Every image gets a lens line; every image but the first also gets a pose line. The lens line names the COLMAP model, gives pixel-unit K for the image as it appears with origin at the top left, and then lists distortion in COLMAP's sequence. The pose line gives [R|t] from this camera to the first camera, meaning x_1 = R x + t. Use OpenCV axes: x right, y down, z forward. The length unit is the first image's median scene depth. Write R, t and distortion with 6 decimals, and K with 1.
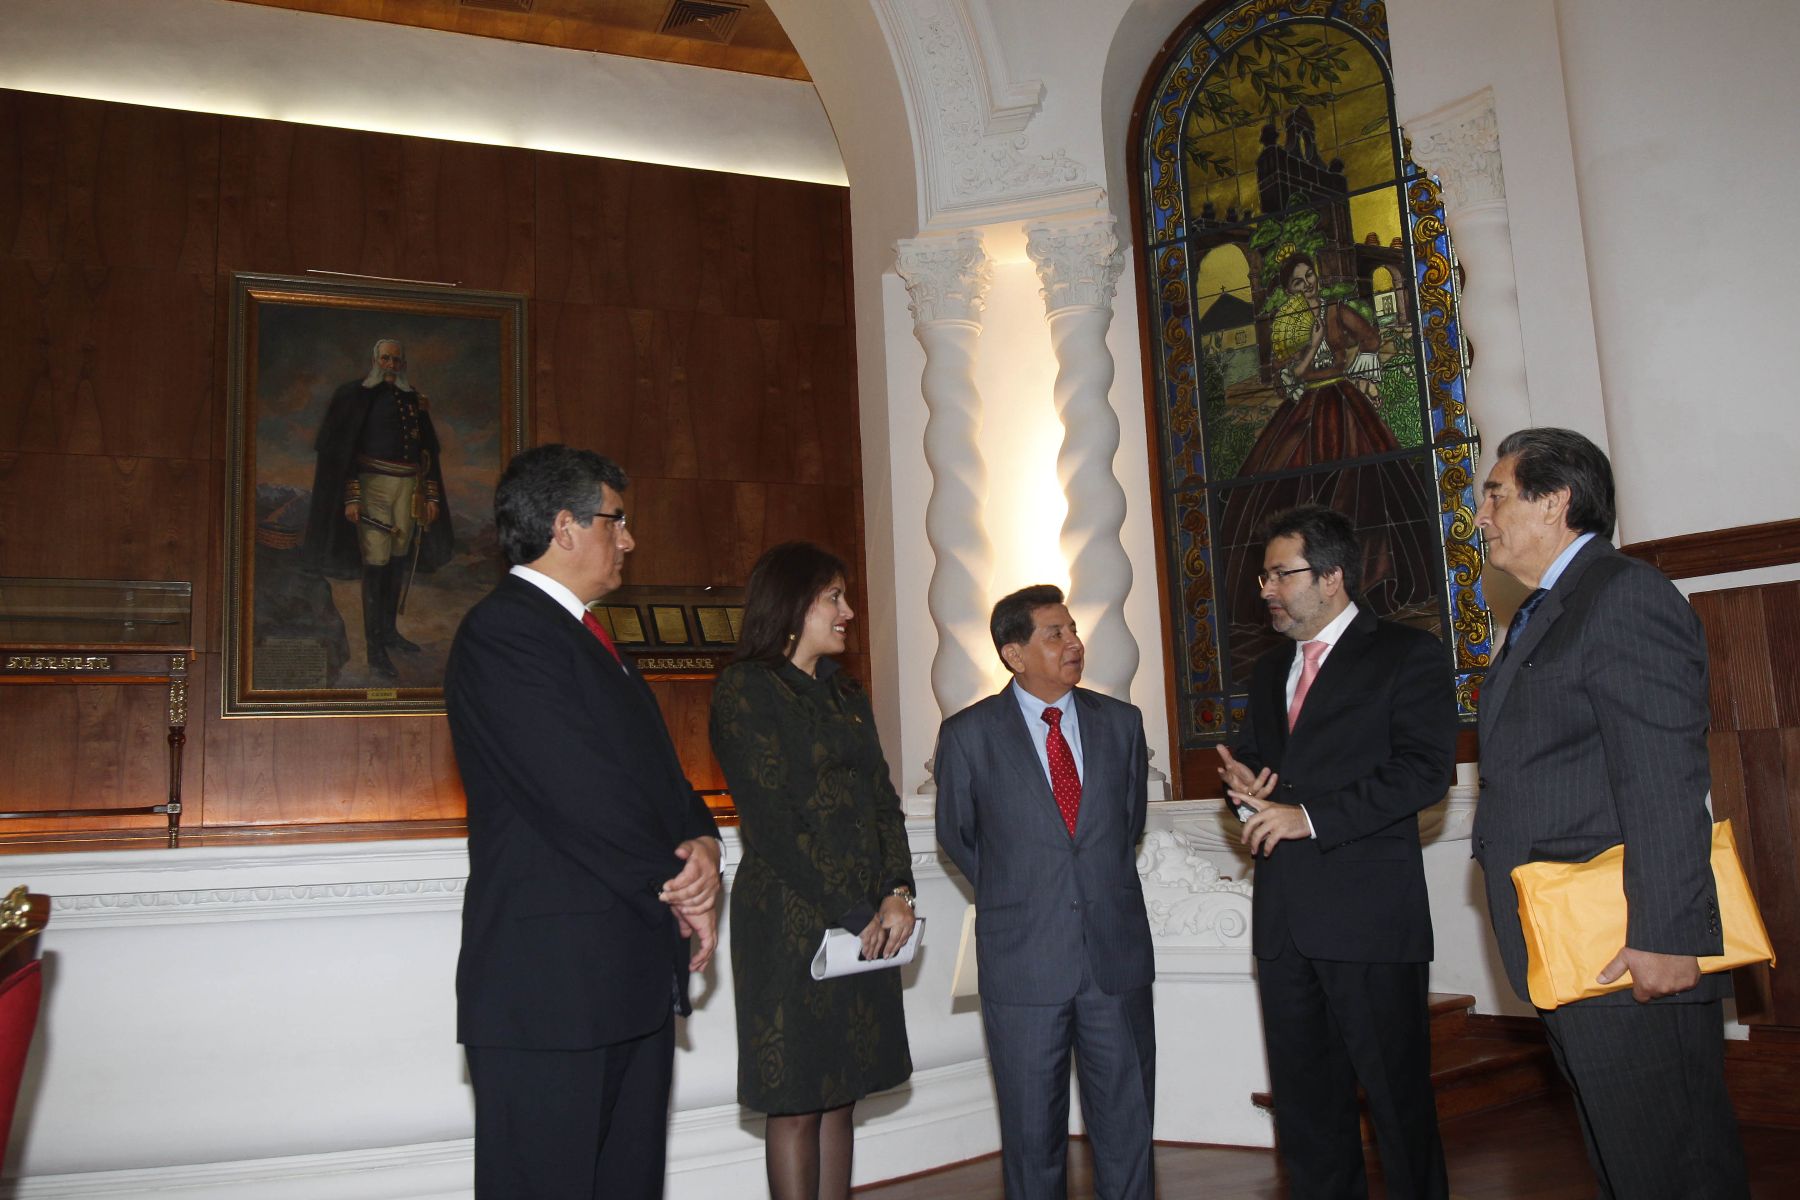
lens RADIAL K [[1745.8, 0, 941.9], [0, 1745.8, 541.9], [0, 0, 1]] dist [-0.025033, 0.013918]
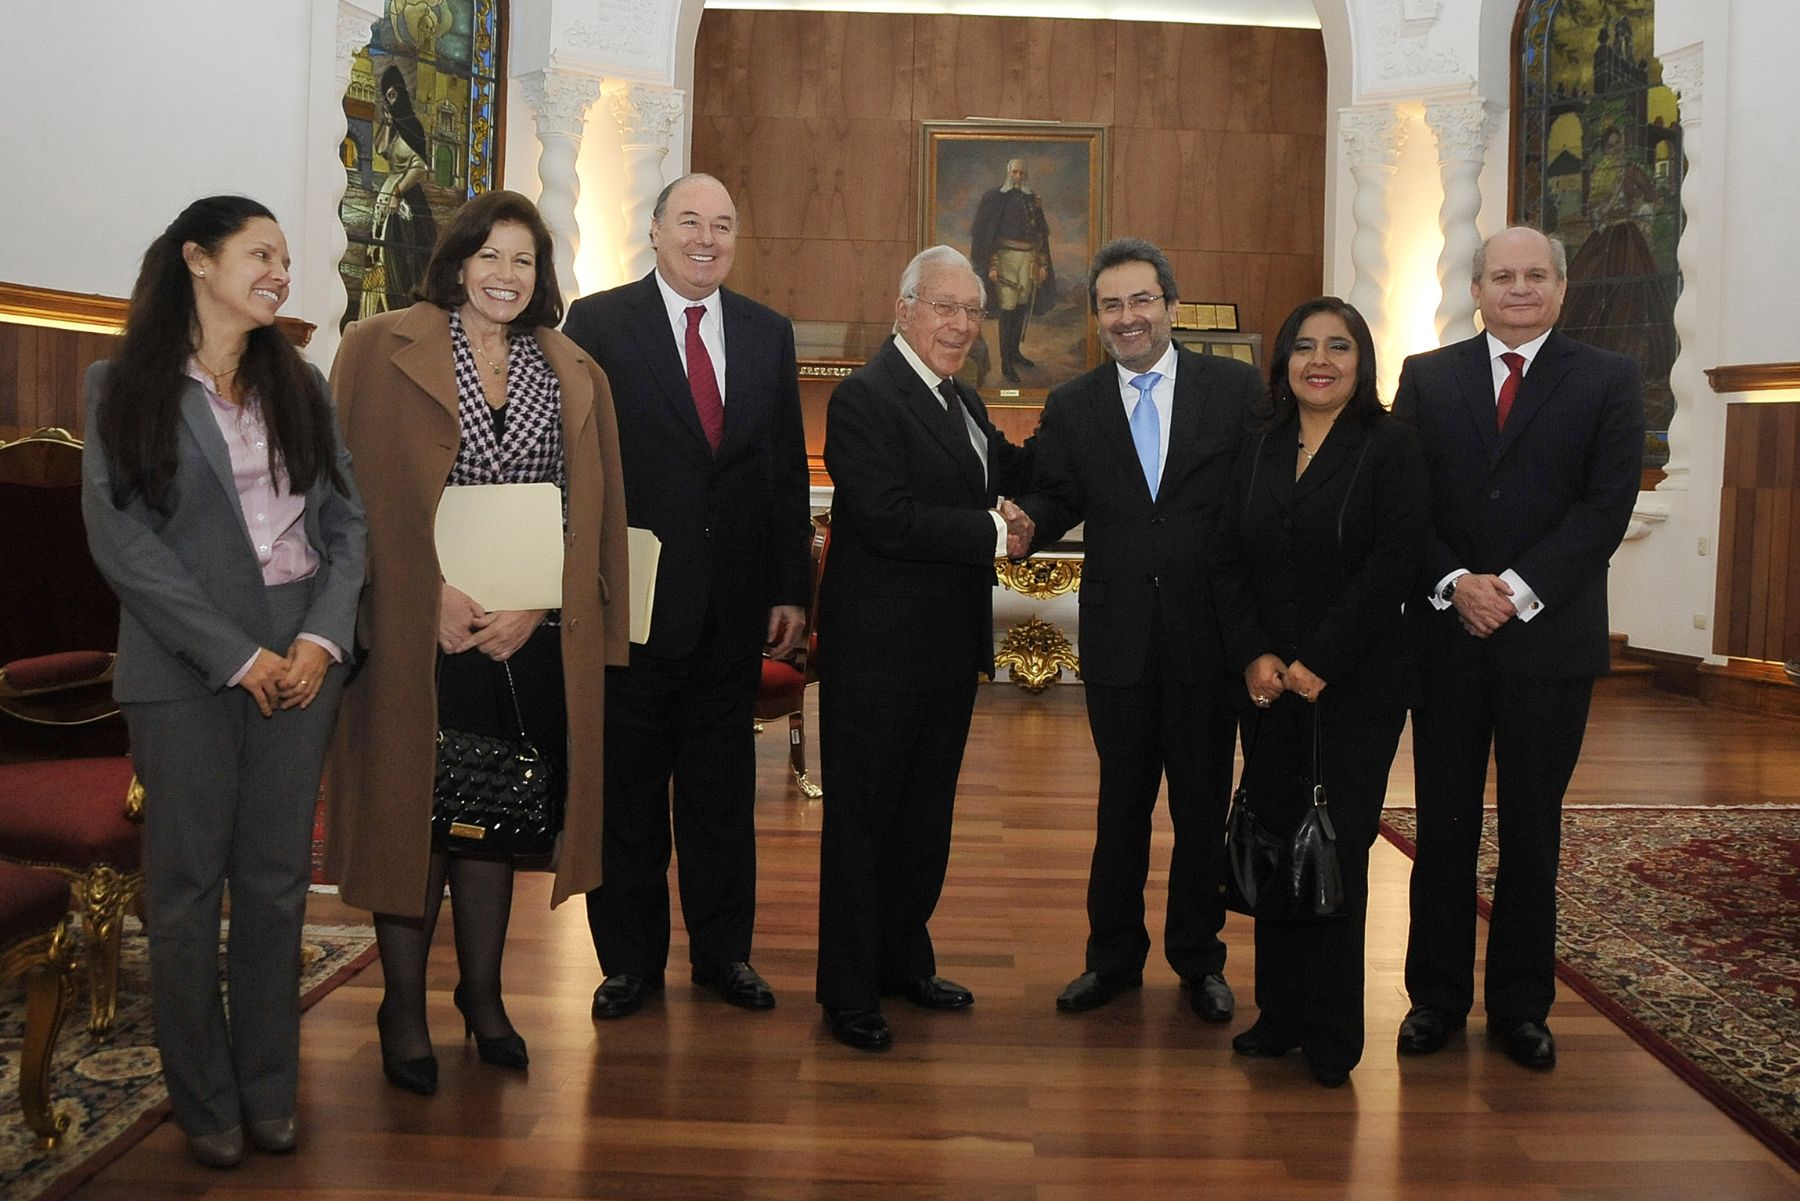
lens RADIAL K [[1745.8, 0, 941.9], [0, 1745.8, 542.4], [0, 0, 1]] dist [-0.025033, 0.013918]
pose [[0.926564, 0.082548, -0.366967, 0.239012], [-0.004061, 0.977760, 0.209689, -0.124754], [0.376115, -0.192800, 0.906292, -0.540515]]
